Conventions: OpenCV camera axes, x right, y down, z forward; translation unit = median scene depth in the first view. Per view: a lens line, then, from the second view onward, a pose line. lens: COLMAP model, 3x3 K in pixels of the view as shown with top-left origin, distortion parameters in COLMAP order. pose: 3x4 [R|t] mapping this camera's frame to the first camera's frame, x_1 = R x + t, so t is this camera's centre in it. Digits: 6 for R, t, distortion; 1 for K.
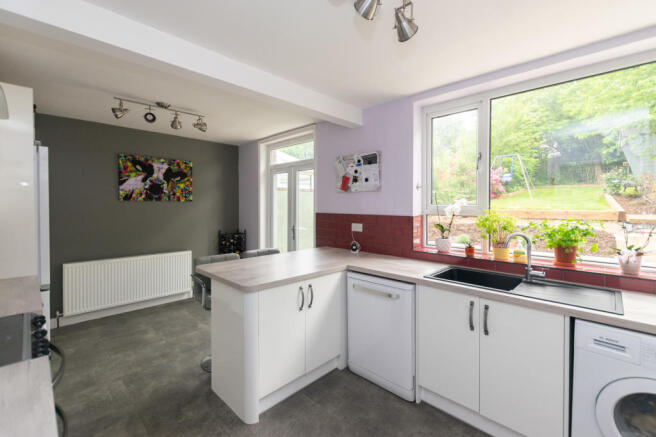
lens RADIAL K [[288.8, 0, 329.8], [0, 288.8, 206.2], [0, 0, 1]] dist [0.000209, 0.000018]
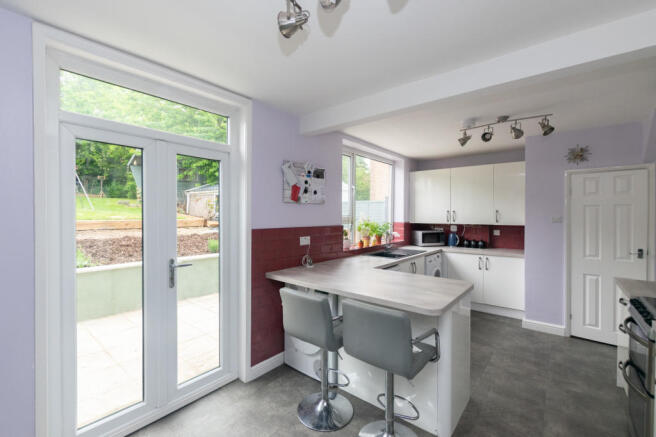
lens RADIAL K [[282.8, 0, 329.3], [0, 282.8, 214.9], [0, 0, 1]] dist [0.000071, -0.000279]
pose [[-0.090132, -0.009158, 0.995888, -0.852770], [0.005778, 0.999936, 0.009718, -0.021183], [-0.995913, 0.006631, -0.090074, 1.015453]]
